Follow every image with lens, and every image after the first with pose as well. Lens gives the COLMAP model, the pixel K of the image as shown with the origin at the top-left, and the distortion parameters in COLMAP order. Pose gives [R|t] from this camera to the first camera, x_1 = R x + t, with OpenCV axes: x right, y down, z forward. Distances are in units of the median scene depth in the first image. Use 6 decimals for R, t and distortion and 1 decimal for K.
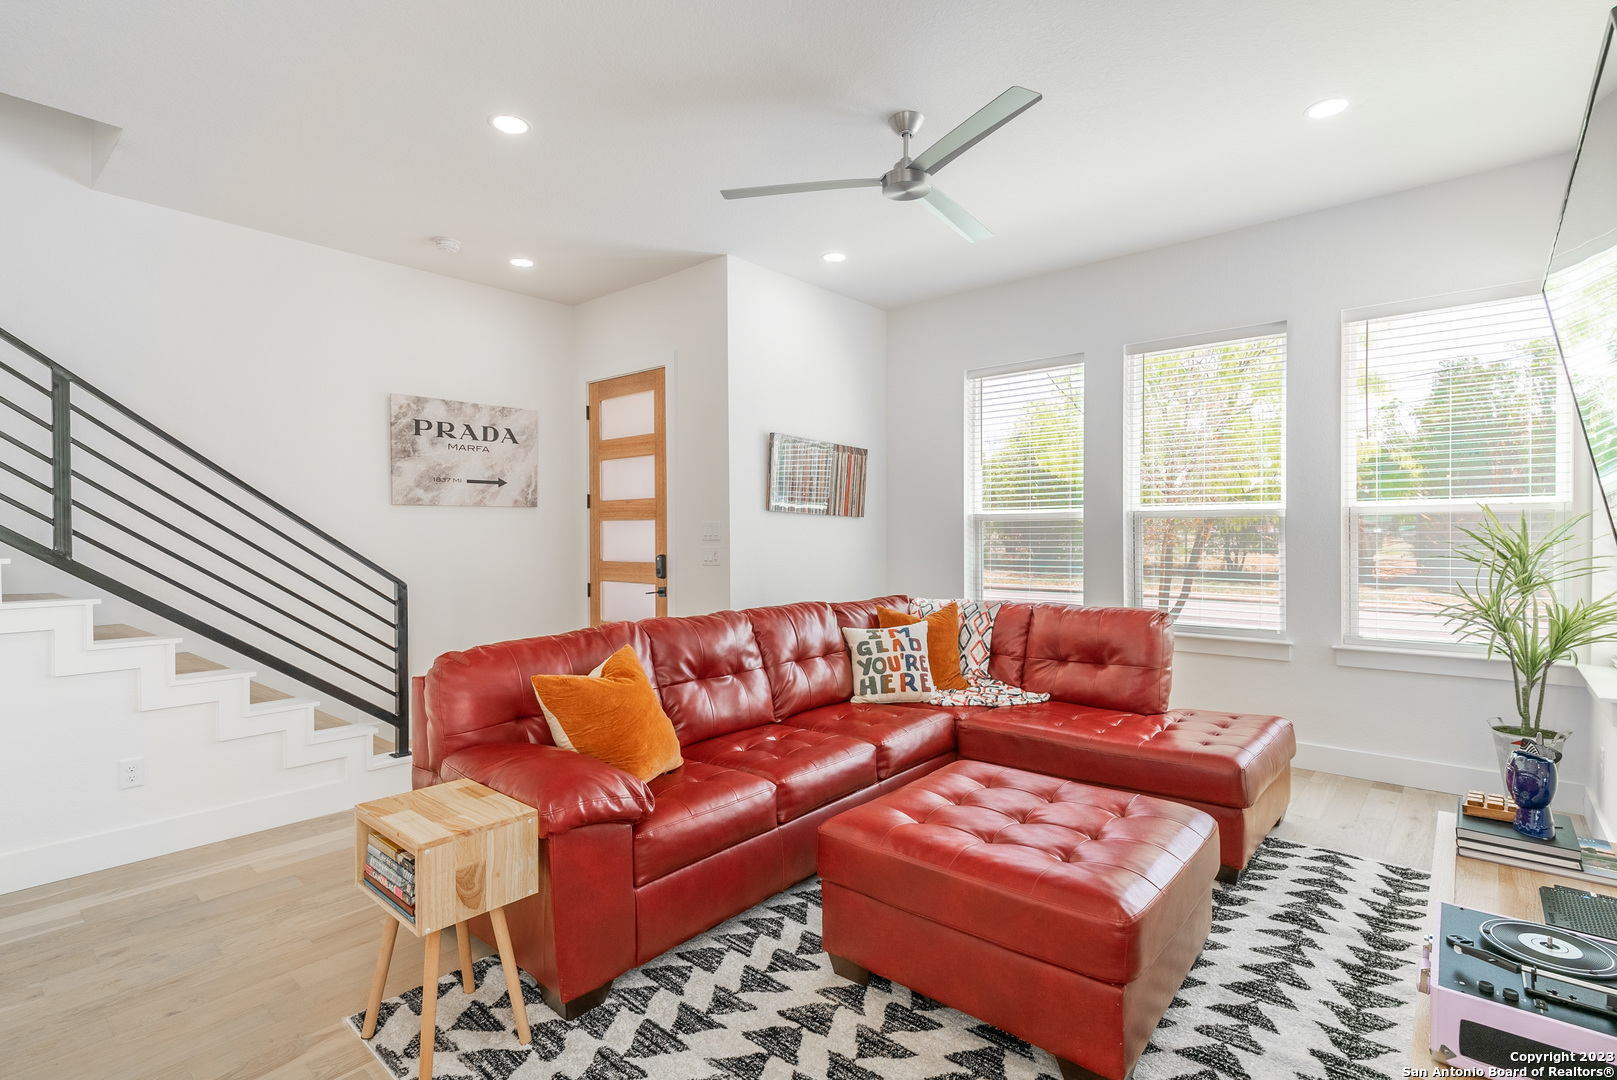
lens RADIAL K [[771.5, 0, 805.7], [0, 771.5, 541.0], [0, 0, 1]] dist [0.003717, -0.000322]
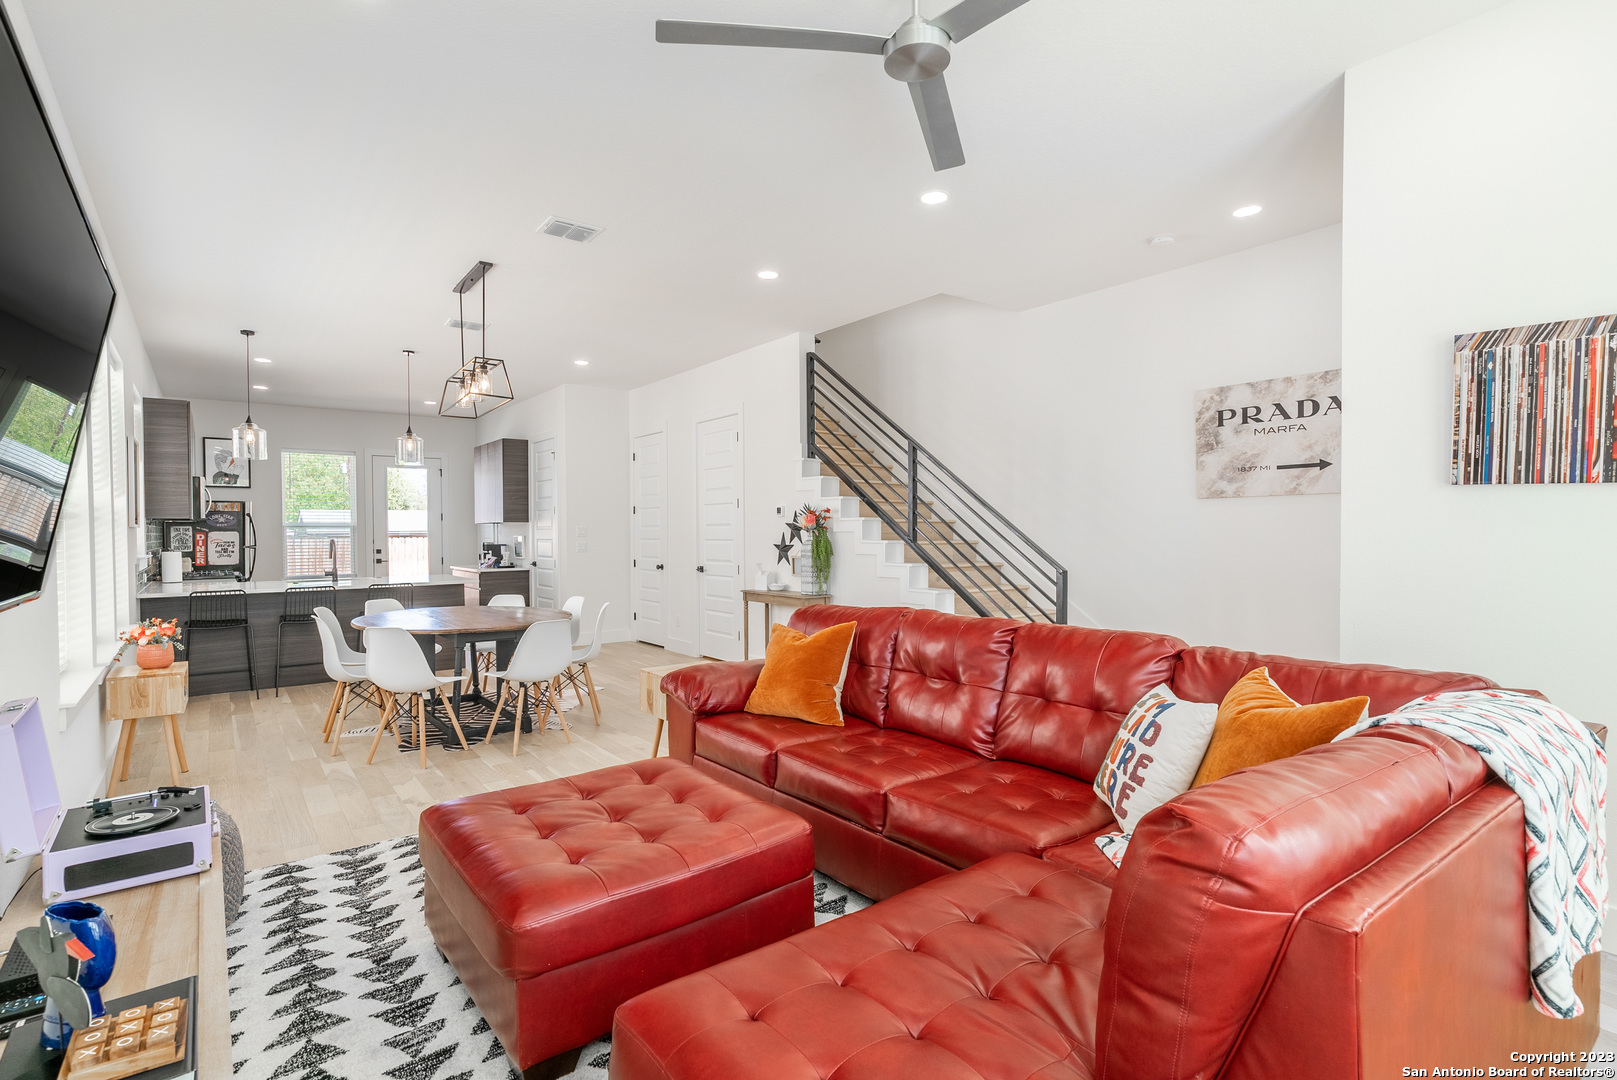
lens RADIAL K [[760.0, 0, 792.8], [0, 760.0, 540.7], [0, 0, 1]] dist [0.002742, 0.000162]
pose [[-0.204585, 0.019742, -0.978650, 0.560978], [-0.002306, 0.999784, 0.020650, -0.010572], [0.978846, 0.006481, -0.204496, 0.669260]]
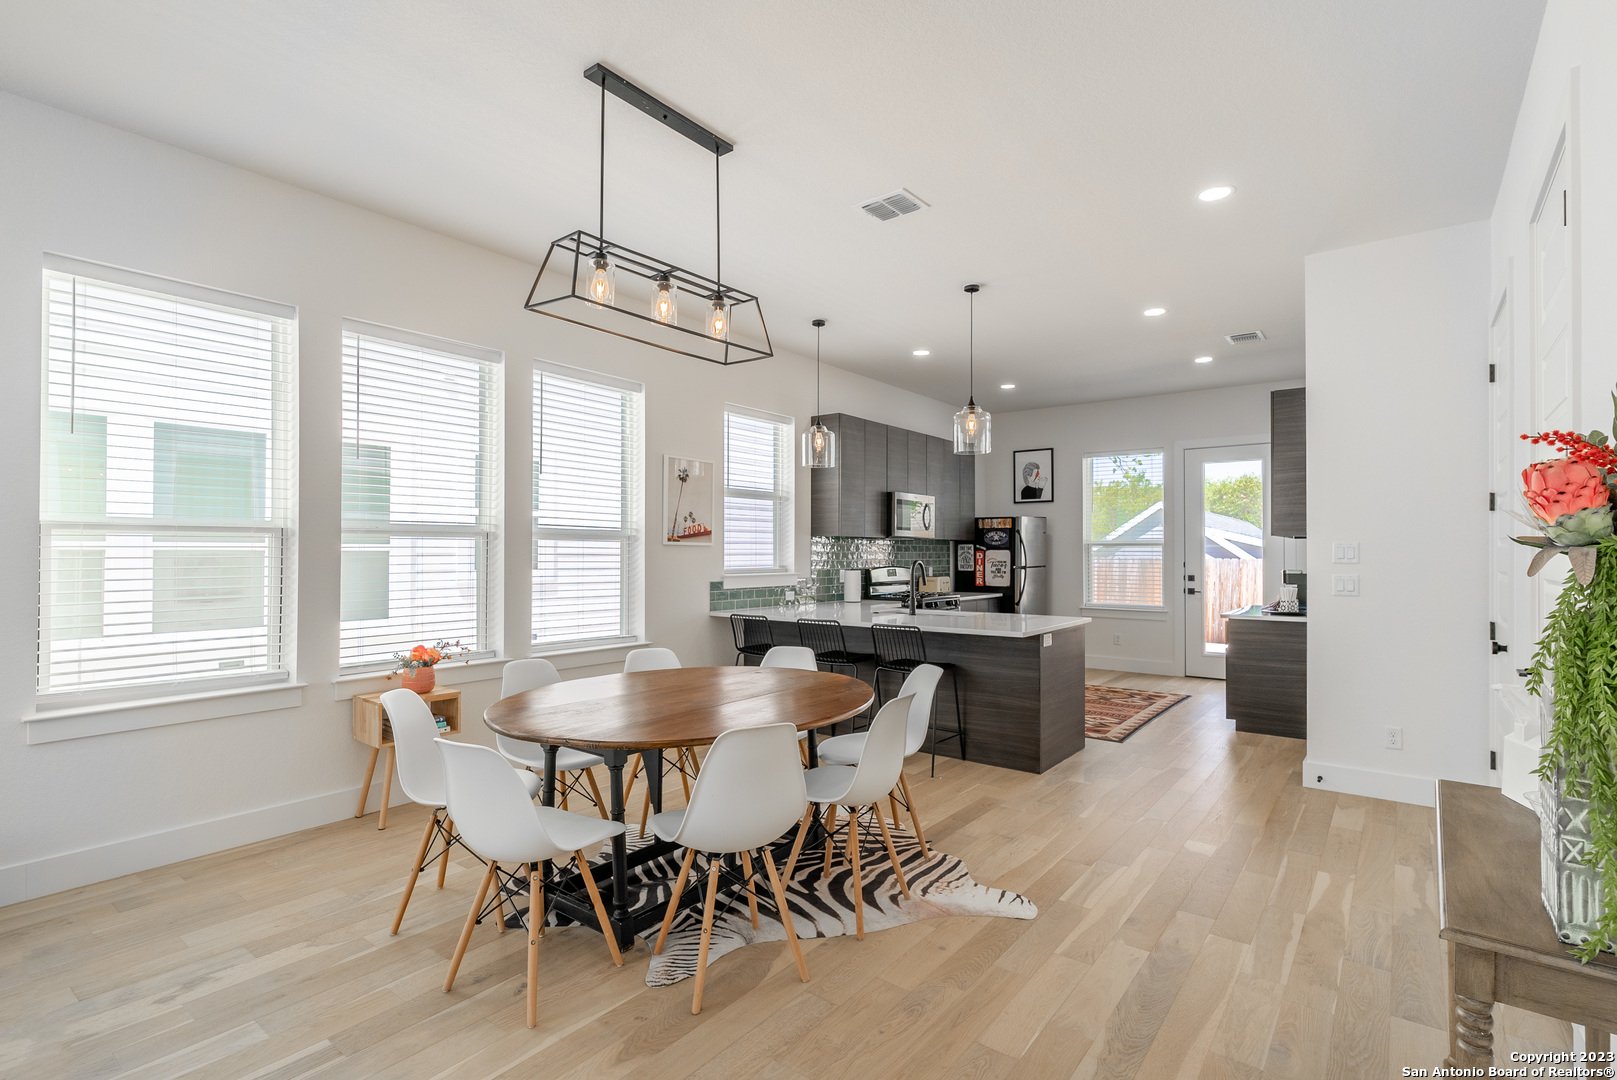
lens RADIAL K [[772.4, 0, 810.3], [0, 772.4, 543.9], [0, 0, 1]] dist [0.000603, -0.000387]
pose [[-0.997841, 0.002509, -0.065634, -0.439410], [0.002562, 0.999996, -0.000732, -0.005163], [0.065632, -0.000898, -0.997843, 0.644009]]
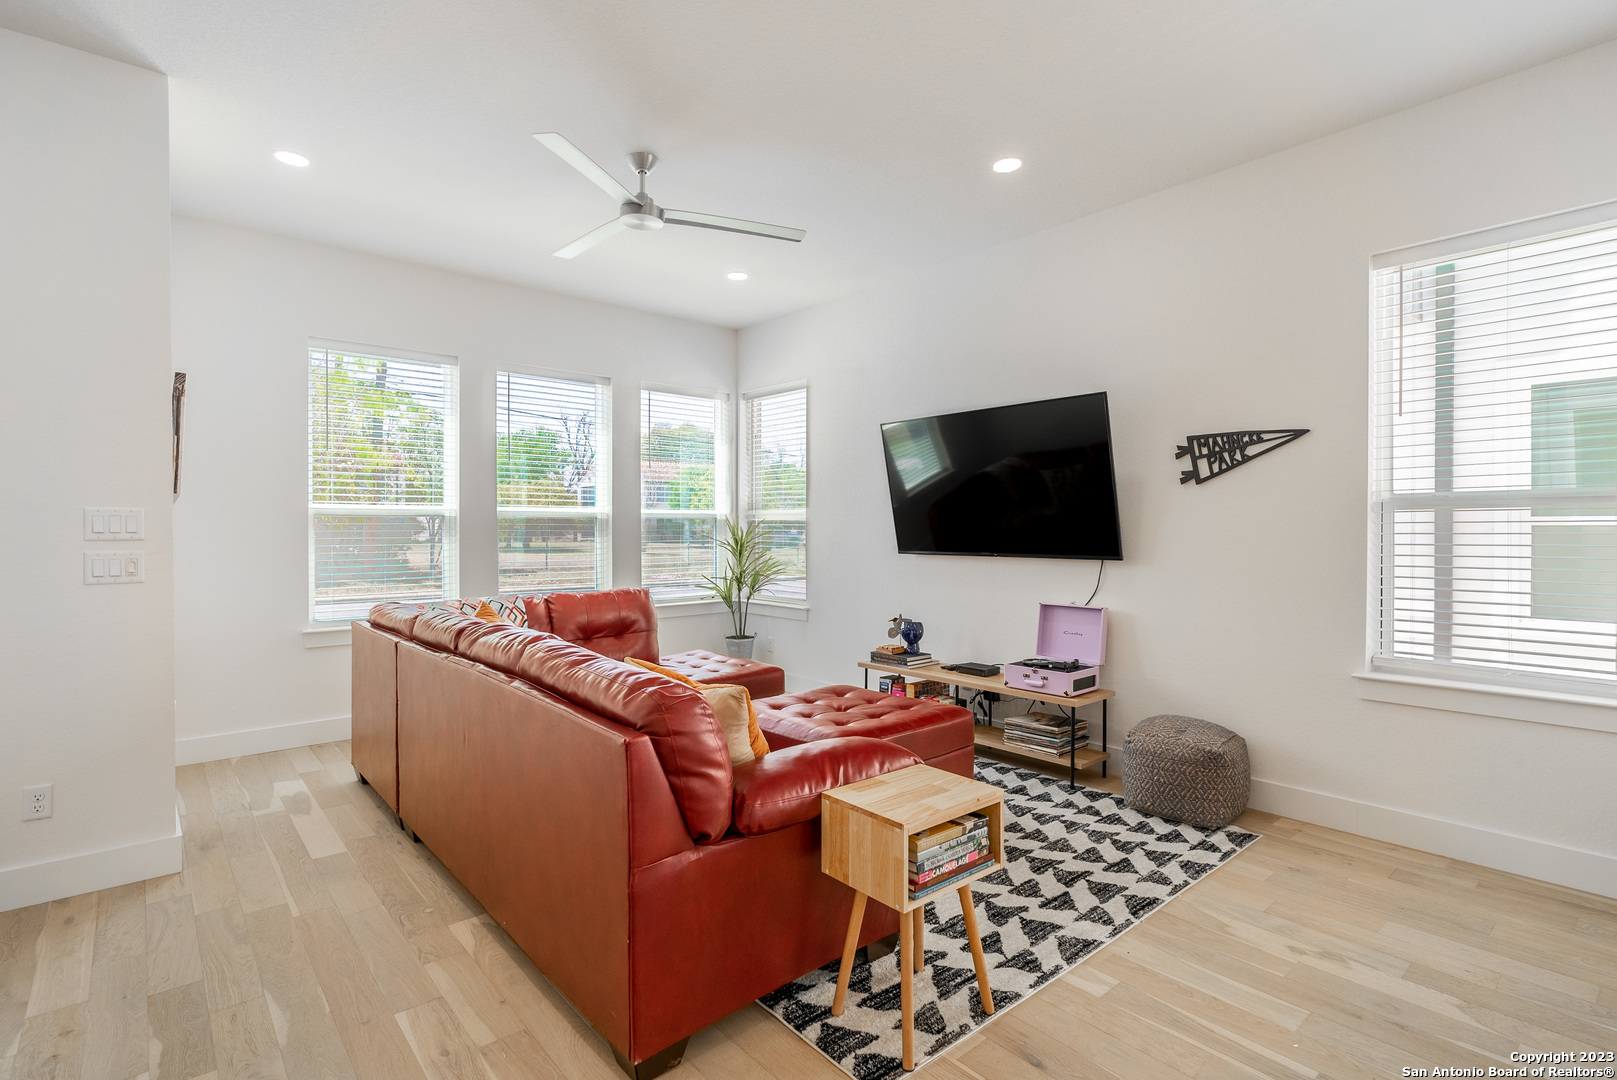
lens RADIAL K [[773.5, 0, 795.1], [0, 773.5, 541.7], [0, 0, 1]] dist [0.000988, -0.000700]
pose [[0.150836, -0.011632, 0.988490, -0.611712], [0.010468, 0.999894, 0.010169, -0.000929], [-0.988503, 0.008814, 0.150942, 0.397386]]
